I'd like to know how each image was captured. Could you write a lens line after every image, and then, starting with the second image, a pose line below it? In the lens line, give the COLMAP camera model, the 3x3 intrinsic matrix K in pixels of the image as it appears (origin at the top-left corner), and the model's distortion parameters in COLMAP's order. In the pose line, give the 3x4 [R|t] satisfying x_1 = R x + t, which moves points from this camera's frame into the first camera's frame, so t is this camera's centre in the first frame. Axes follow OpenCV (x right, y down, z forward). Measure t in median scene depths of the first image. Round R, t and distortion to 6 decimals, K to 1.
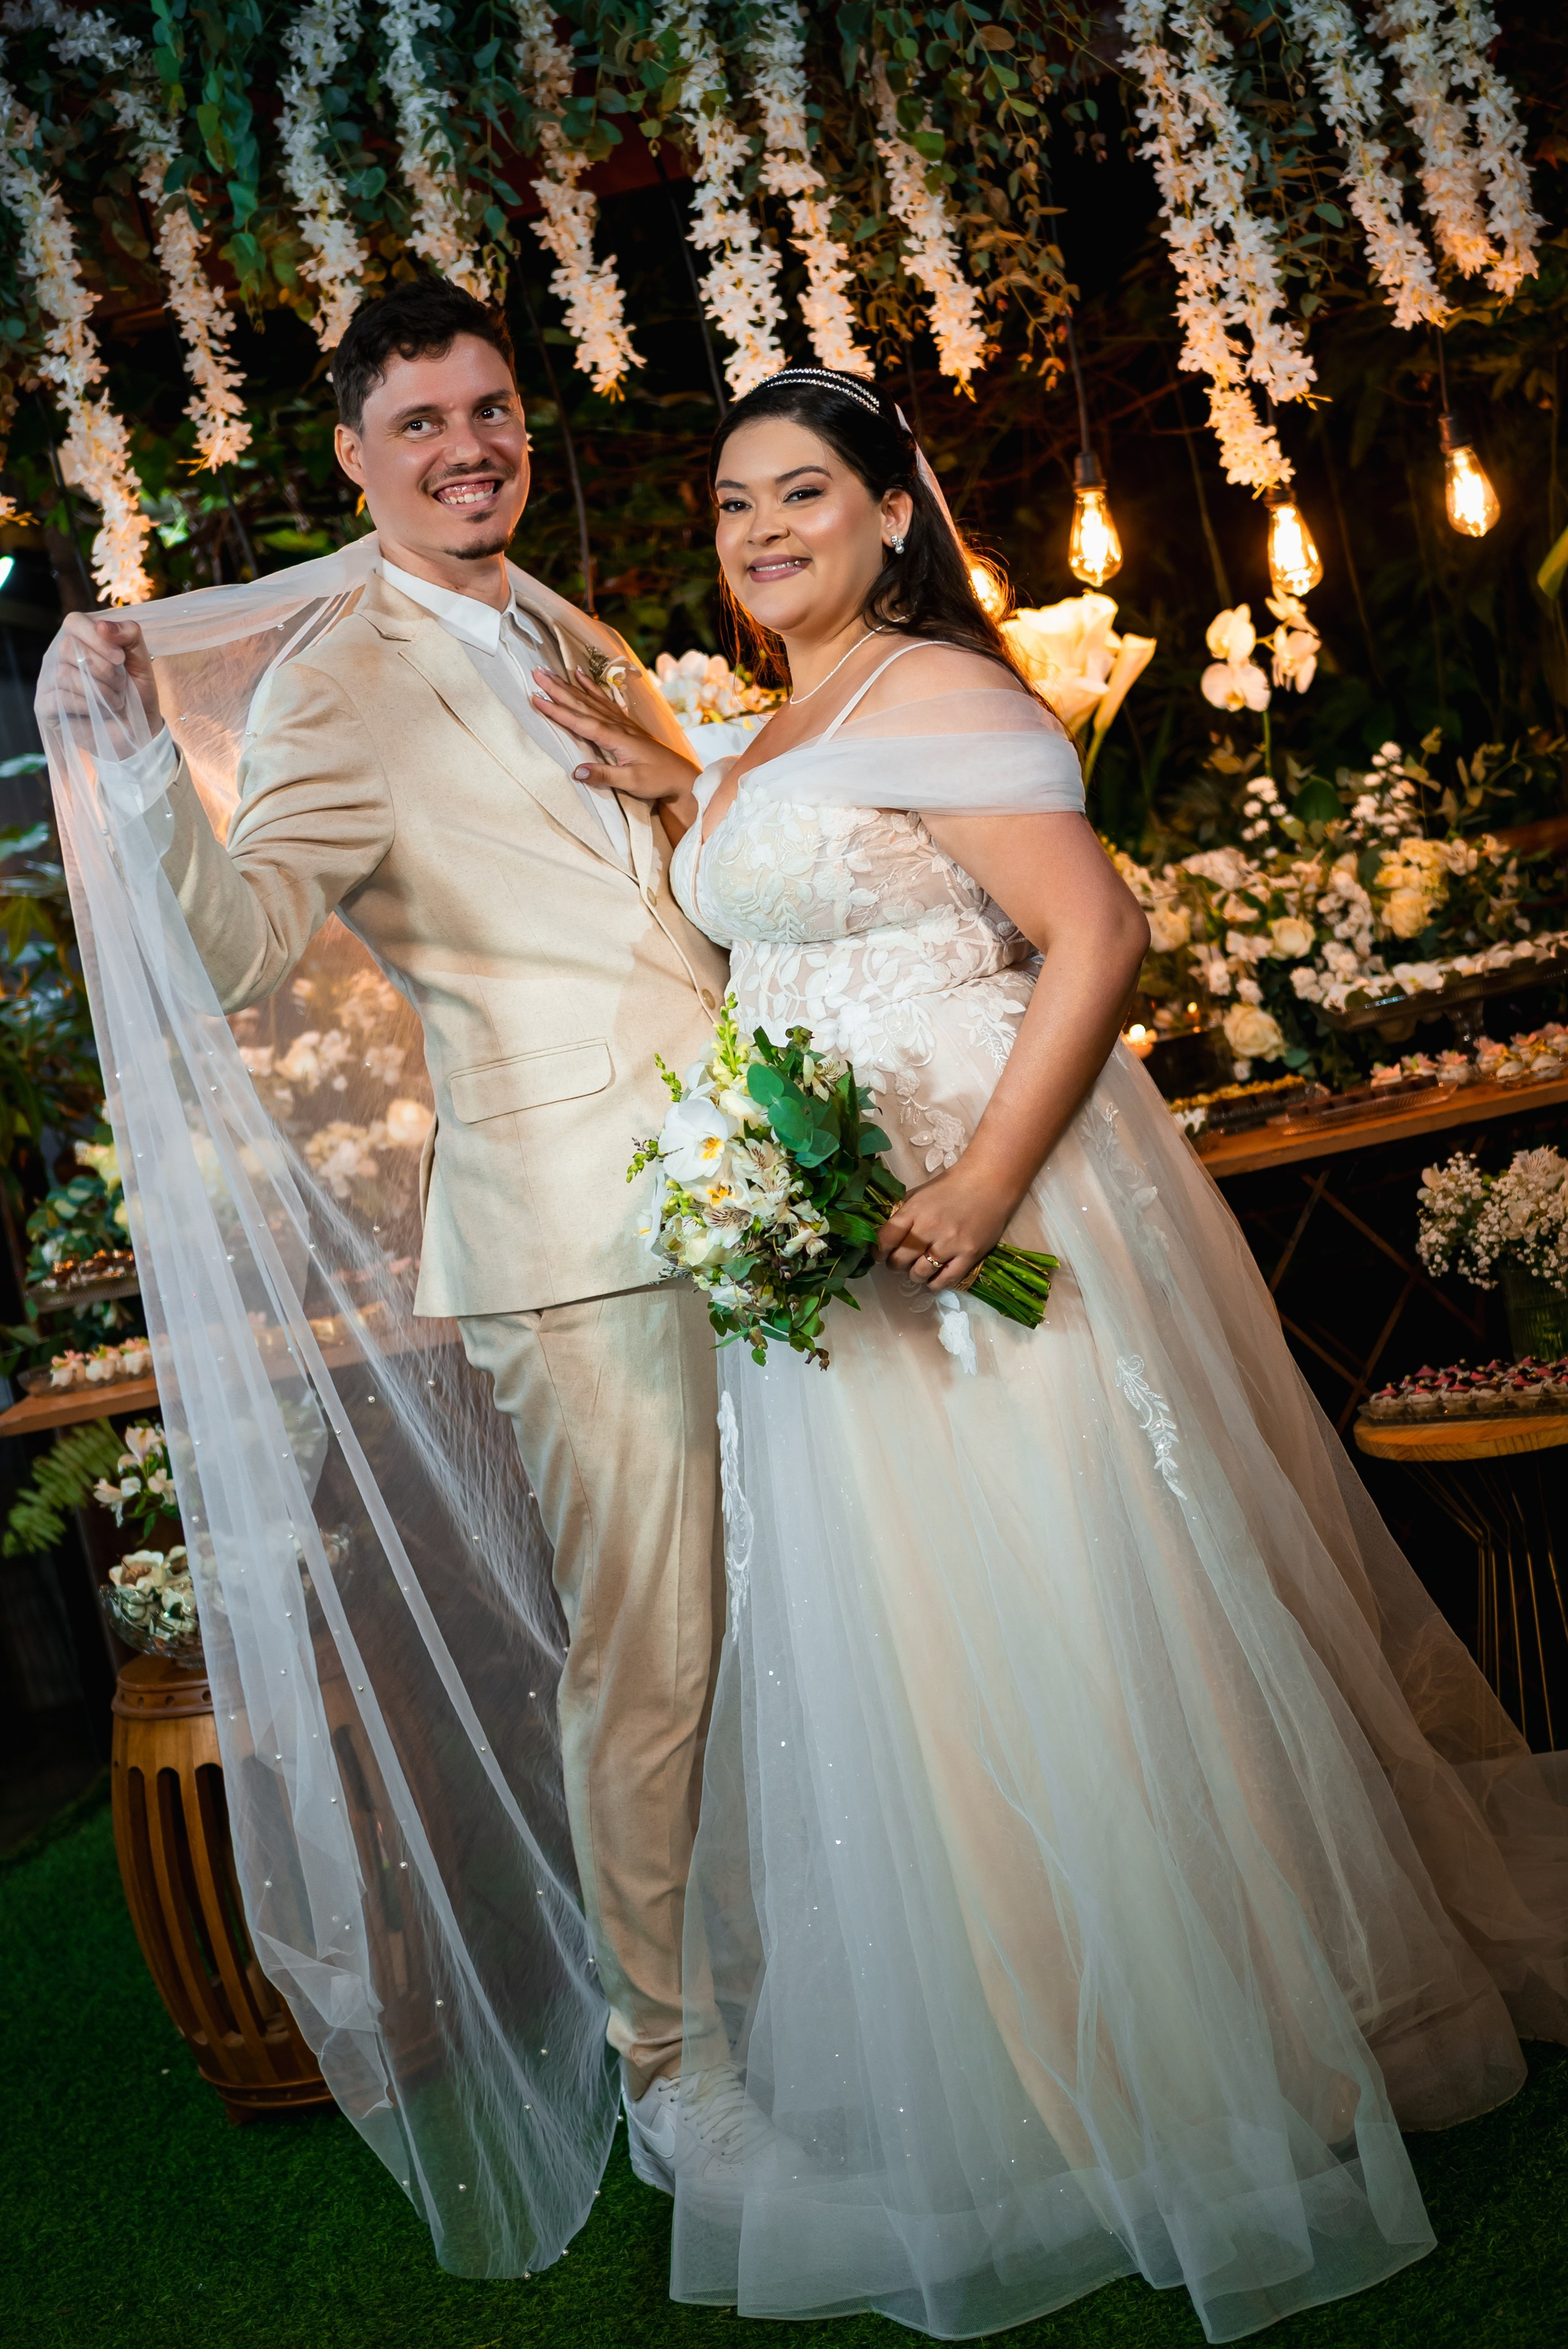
lens RADIAL K [[3515.6, 0, 789.2], [0, 3515.6, 1164.9], [0, 0, 1]] dist [-0.007443, 0.014688]
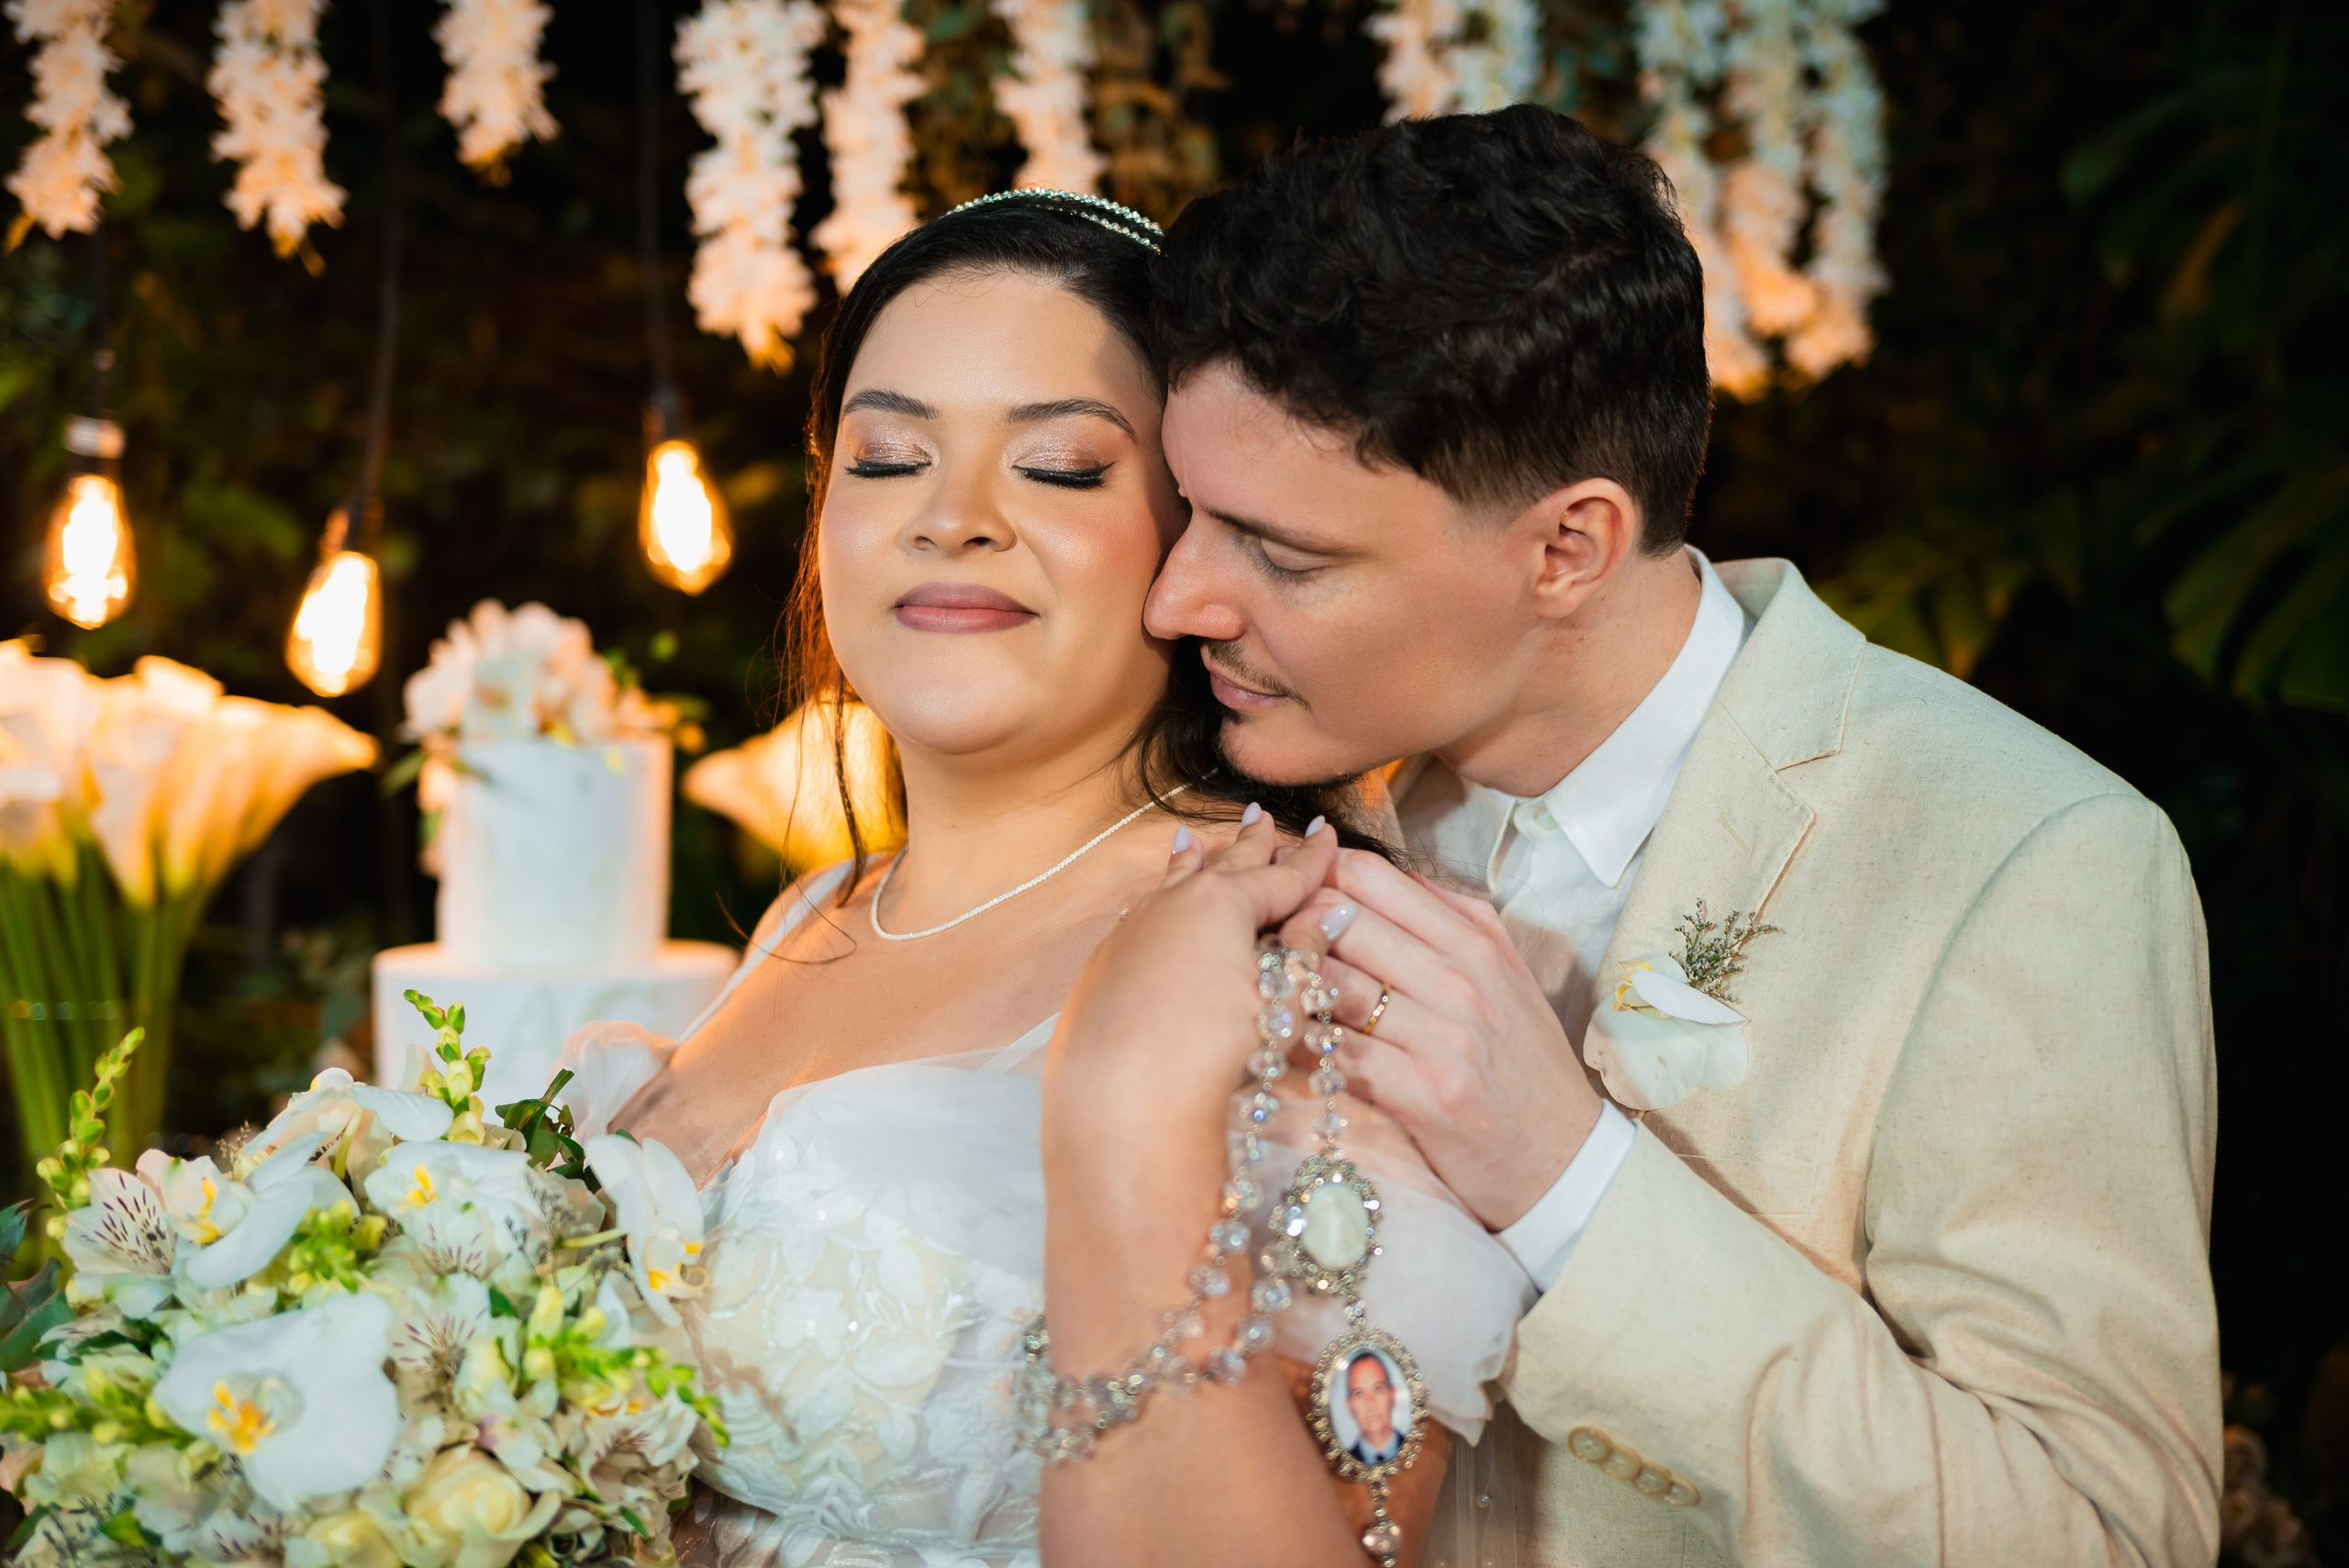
lens RADIAL K [[2759.2, 0, 1099.3], [0, 2759.2, 742.9], [0, 0, 1]] dist [-0.005668, 0.003129]
pose [[0.941588, 0.210188, 0.263120, -0.056566], [-0.191762, 0.976914, -0.094159, -0.098433], [-0.276837, 0.038202, 0.960157, 0.522571]]
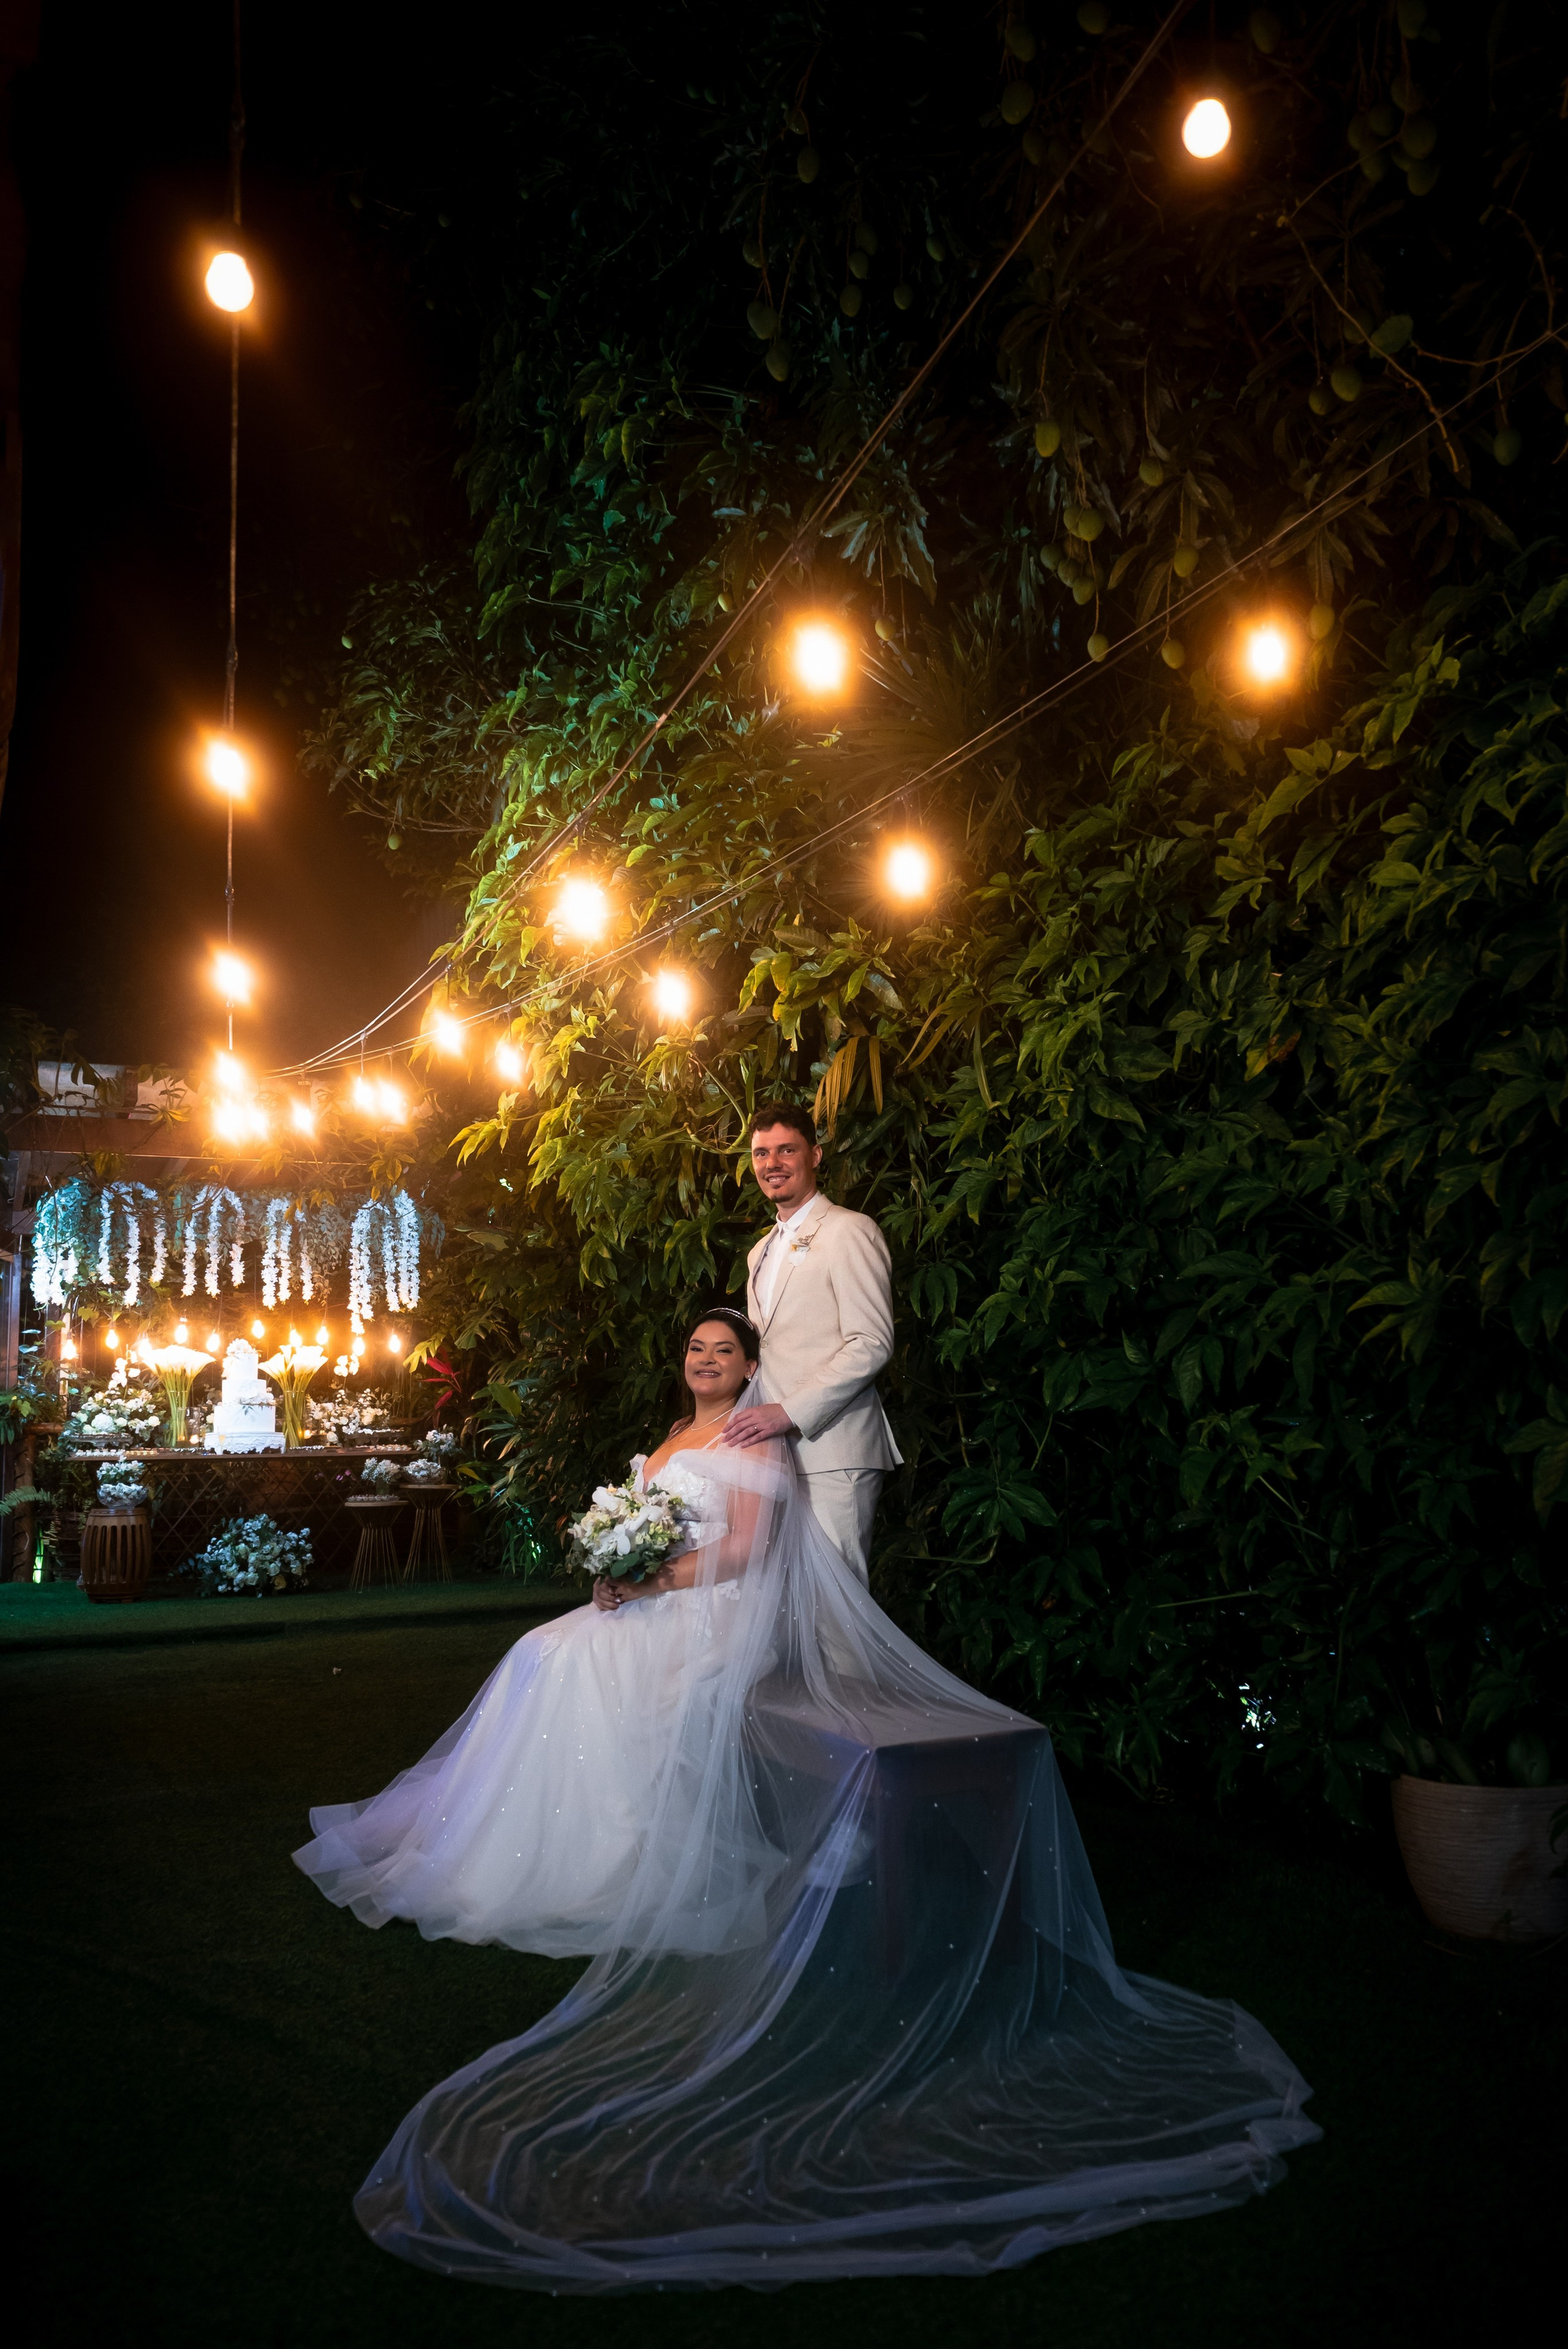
lens RADIAL K [[1720.7, 0, 782.3], [0, 1720.7, 1204.6], [0, 0, 1]] dist [-0.007337, 0.000146]
pose [[0.875030, 0.257573, 0.409851, -0.416714], [-0.128084, 0.939702, -0.317104, 0.362862], [-0.466816, 0.224980, 0.855259, -1.549117]]
